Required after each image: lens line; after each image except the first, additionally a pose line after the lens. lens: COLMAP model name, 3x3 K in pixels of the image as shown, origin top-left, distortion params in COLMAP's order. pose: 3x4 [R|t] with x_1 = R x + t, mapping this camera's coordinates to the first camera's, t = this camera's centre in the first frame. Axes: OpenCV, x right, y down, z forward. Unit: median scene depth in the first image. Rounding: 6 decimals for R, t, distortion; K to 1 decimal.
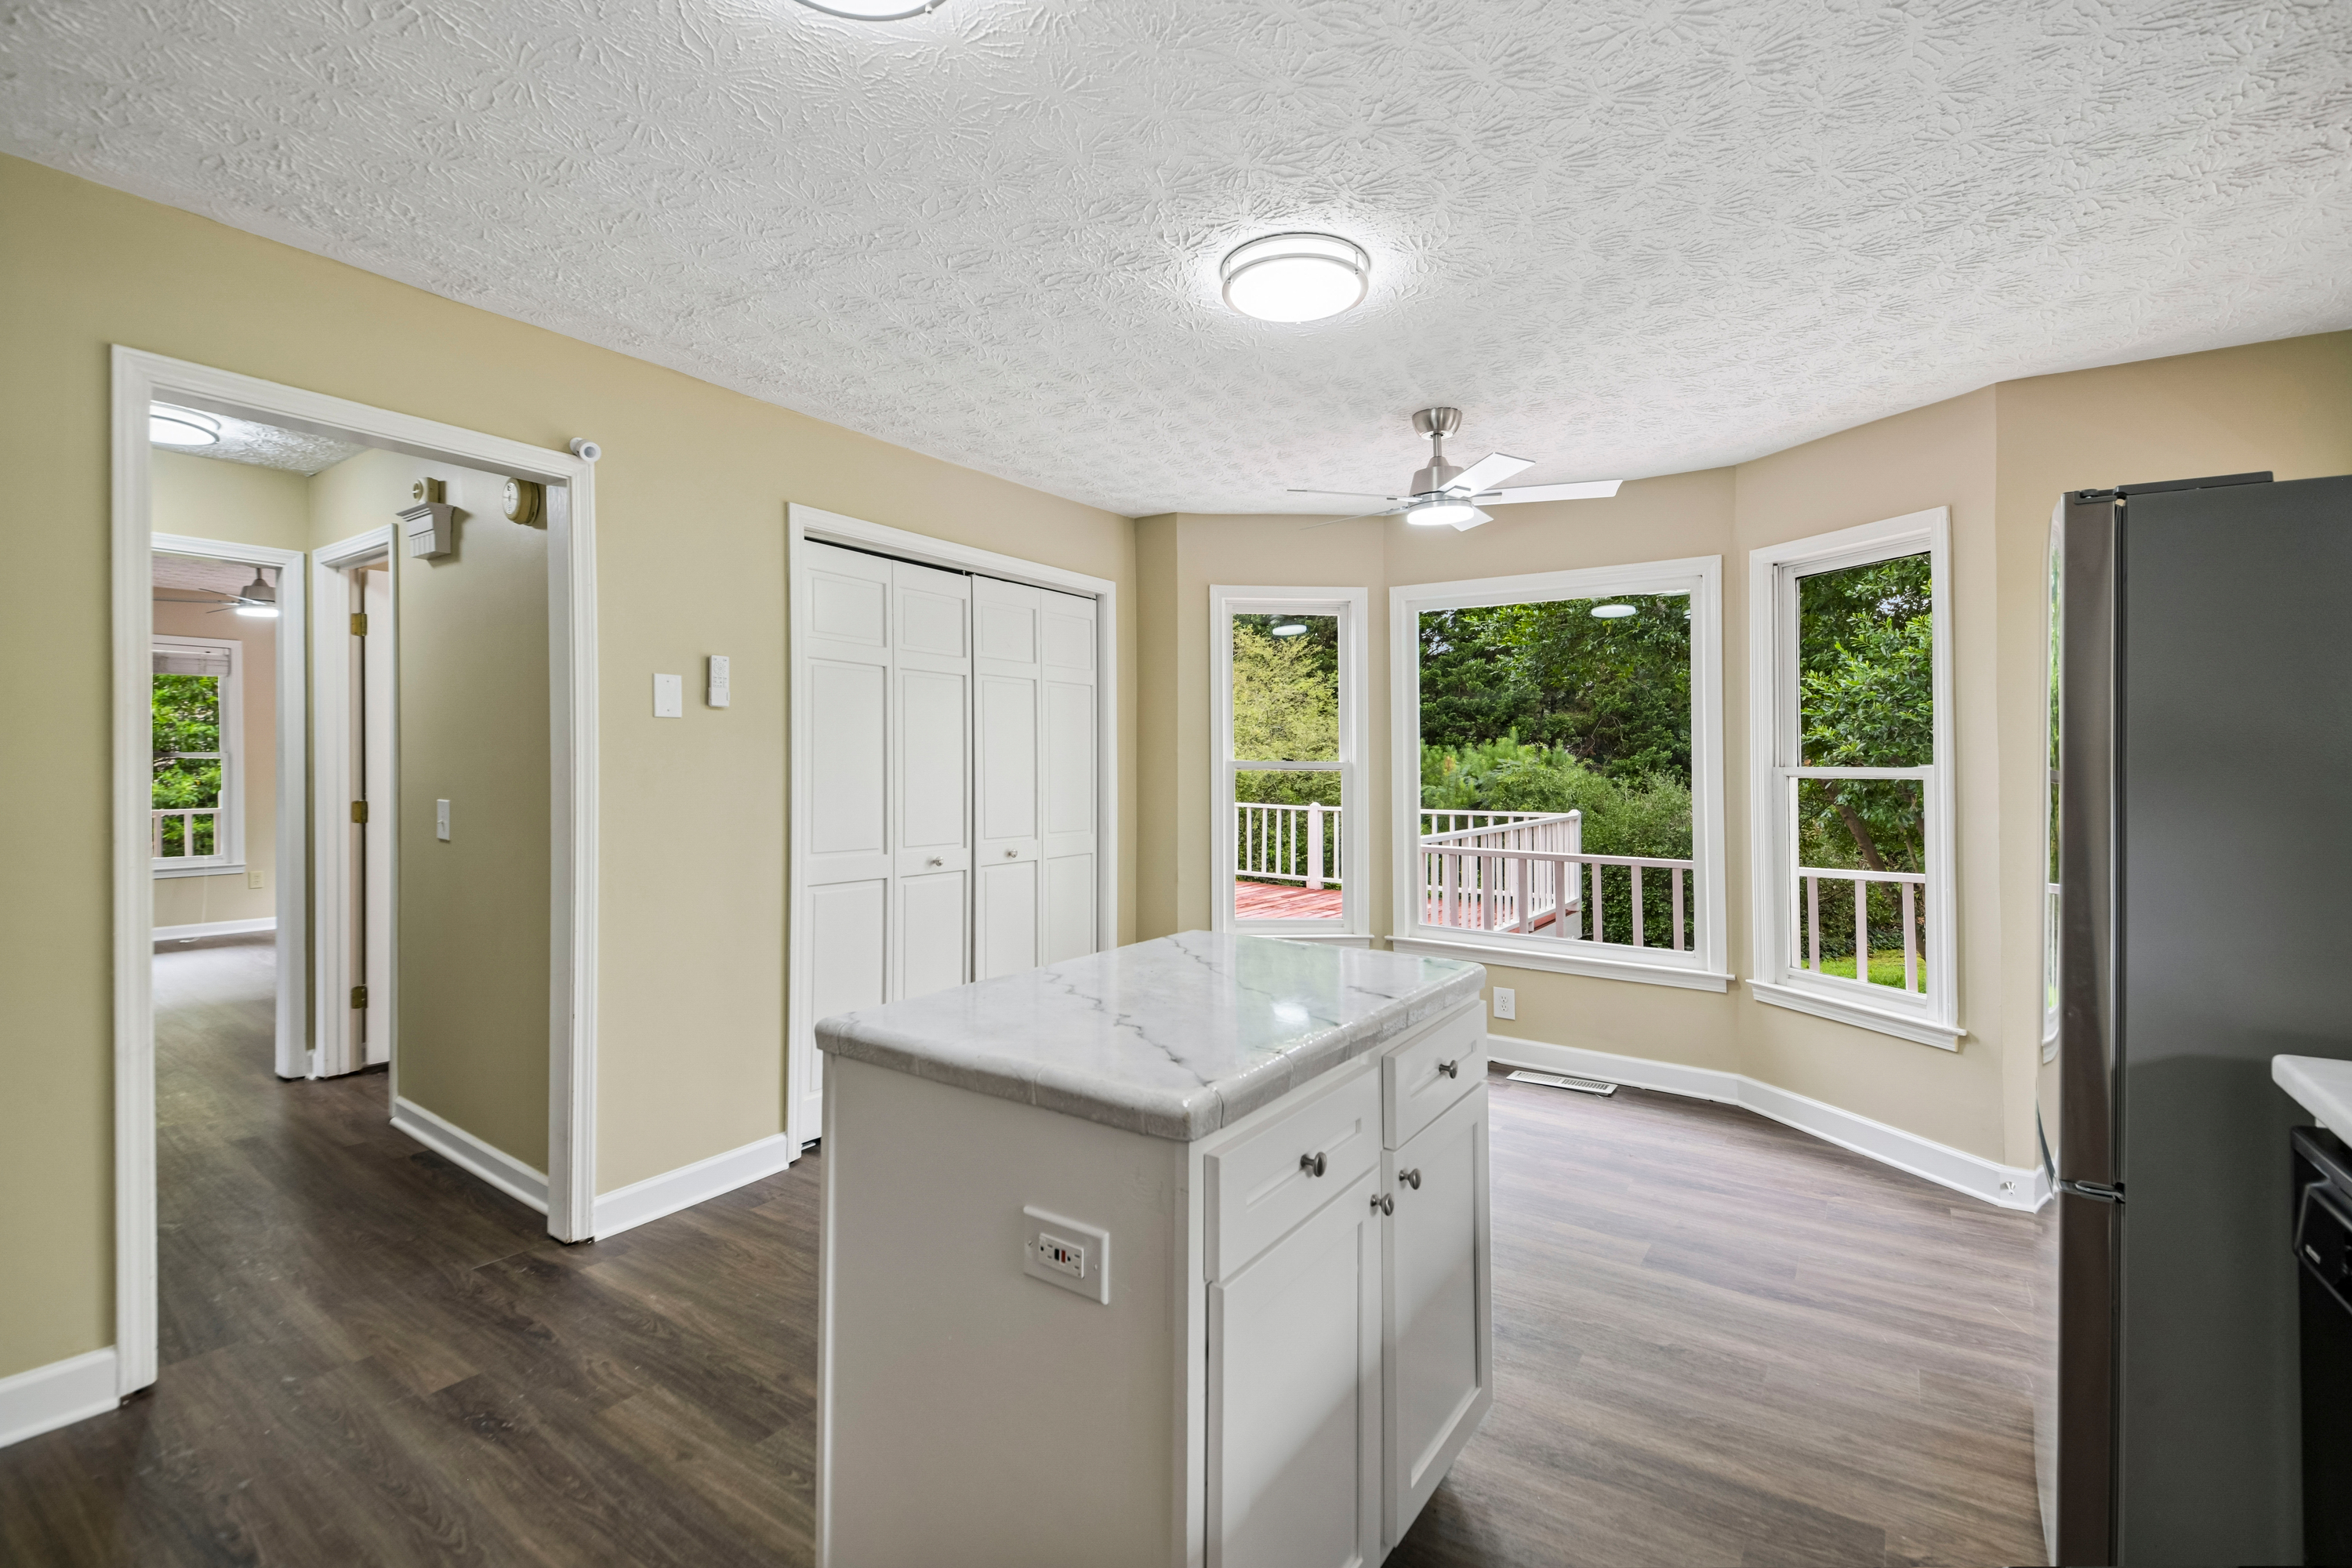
lens RADIAL K [[1014.7, 0, 1190.3], [0, 1014.7, 784.0], [0, 0, 1]] dist [0.004874, -0.009175]
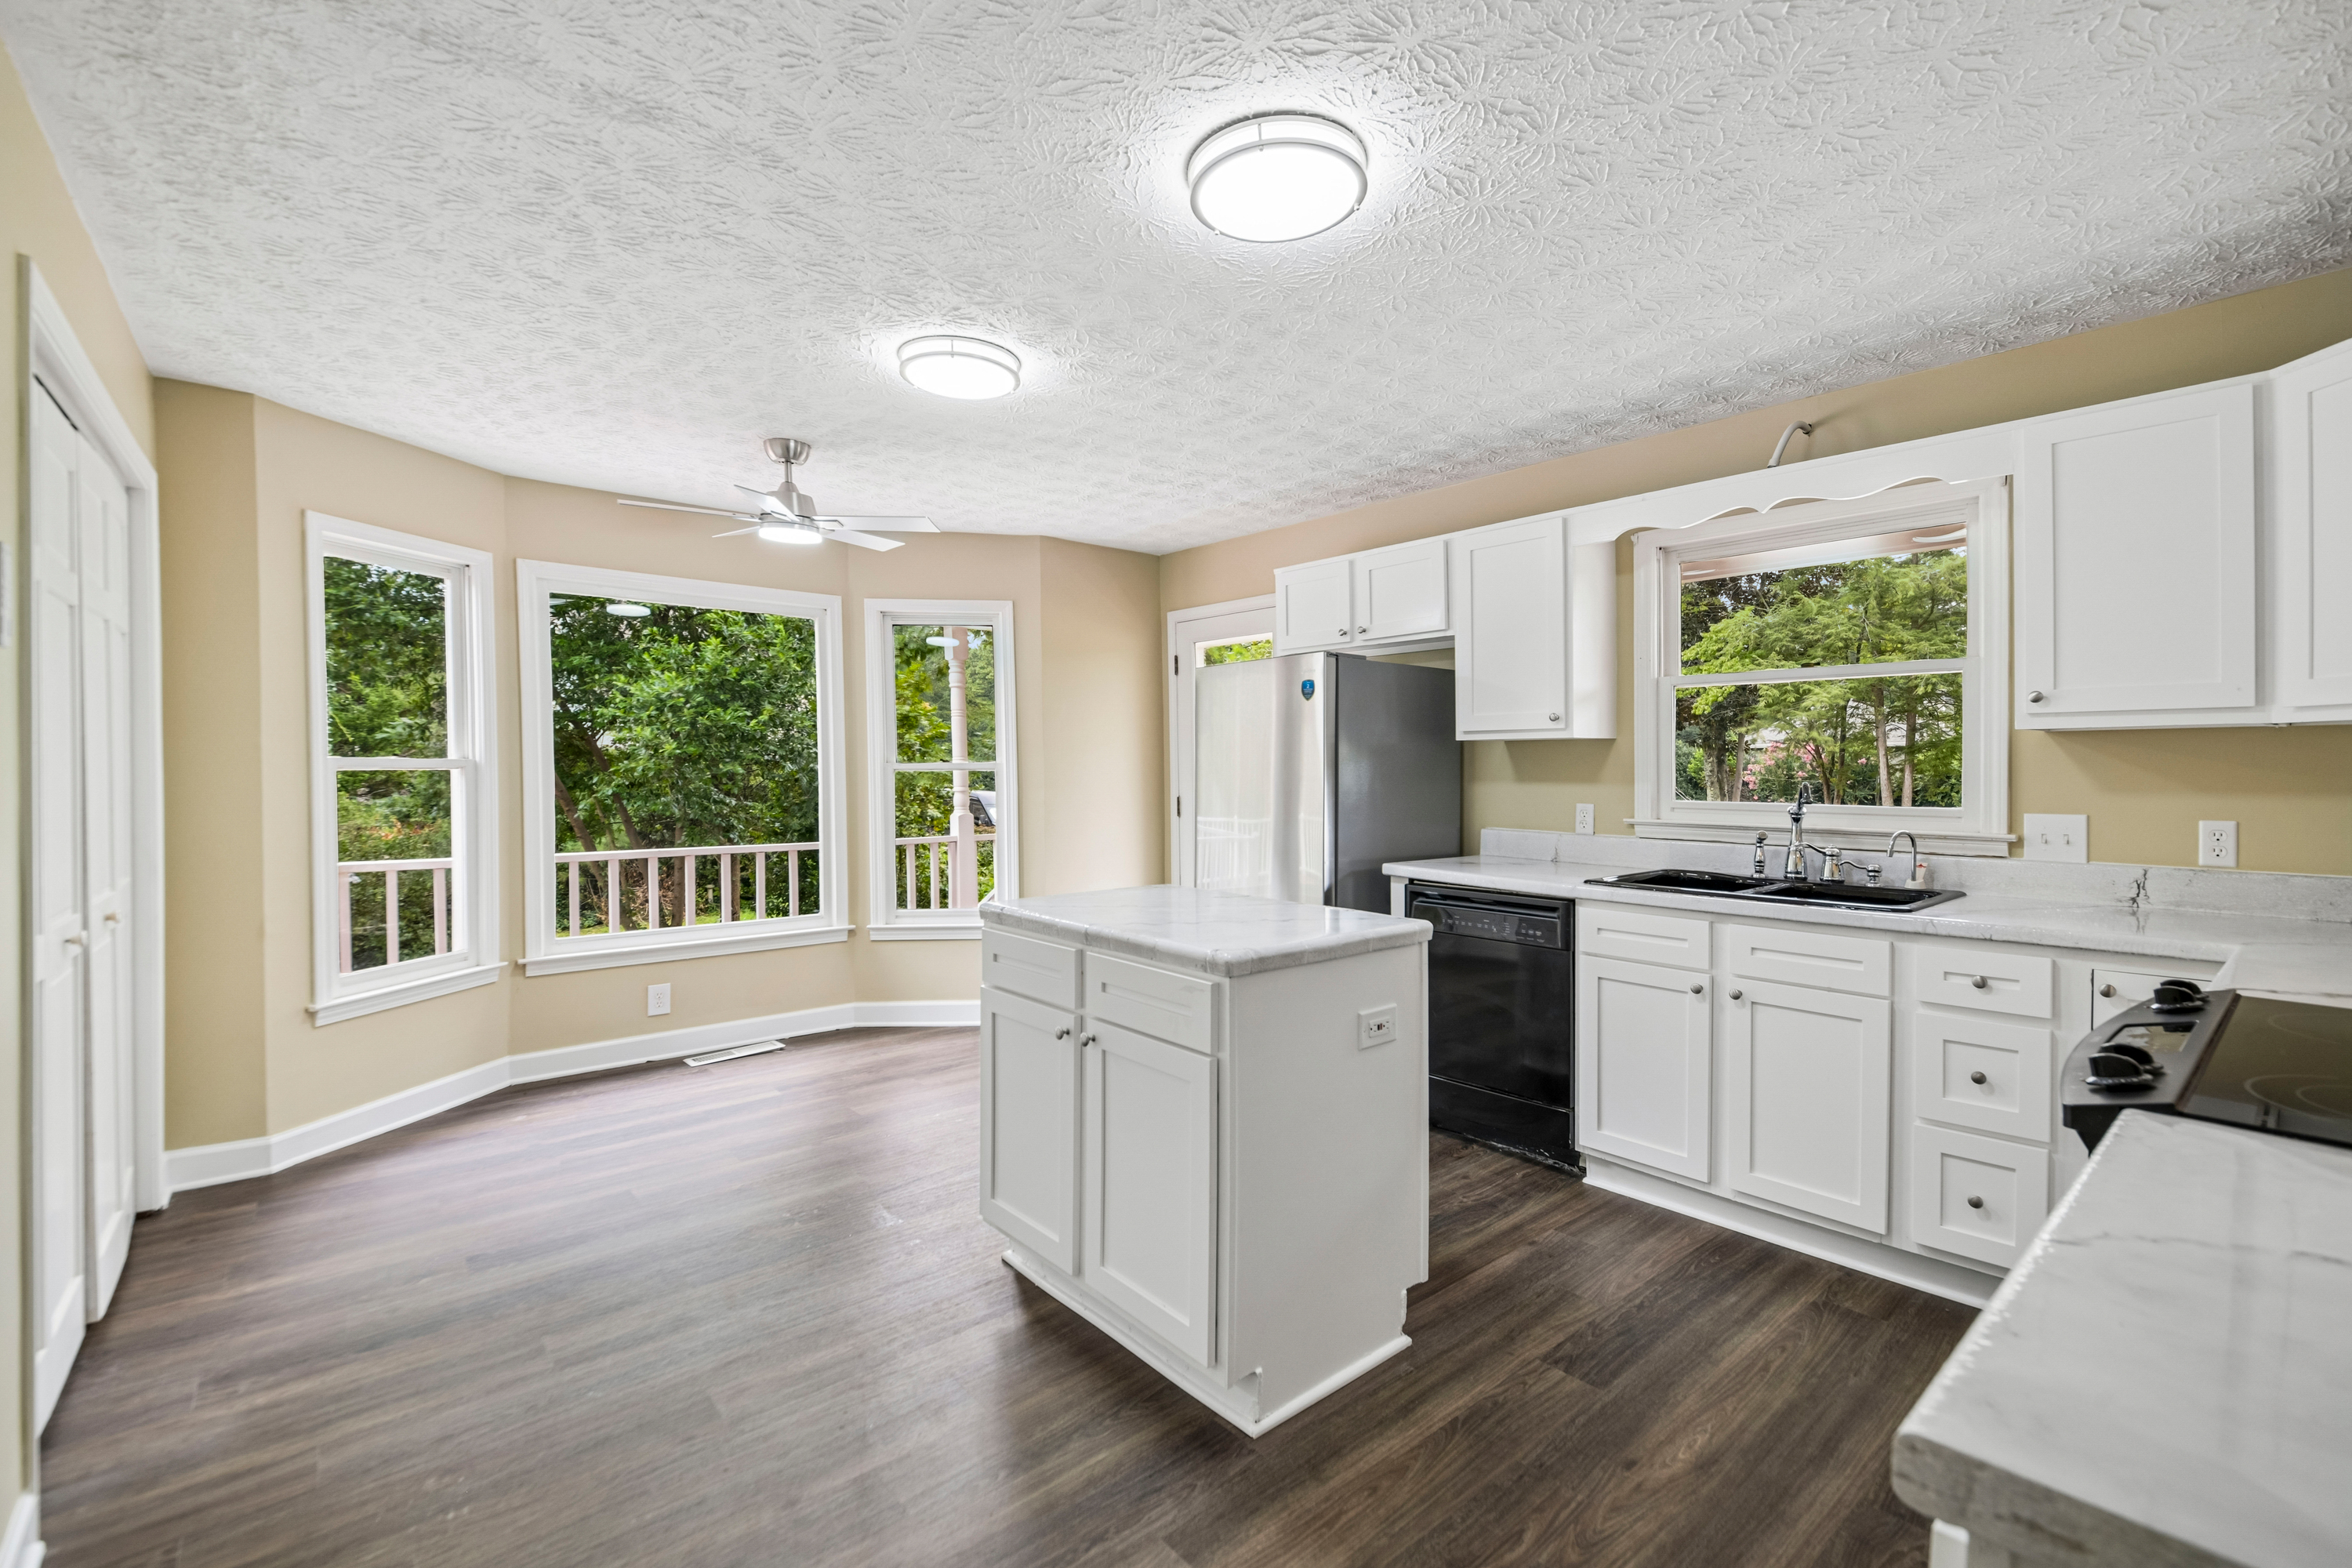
lens RADIAL K [[1014.7, 0, 1169.4], [0, 1014.7, 777.3], [0, 0, 1]] dist [0.004874, -0.009175]
pose [[0.280611, -0.017080, 0.959670, -0.648762], [0.010554, 0.999836, 0.014709, -0.015760], [-0.959763, 0.006001, 0.280746, 0.280055]]
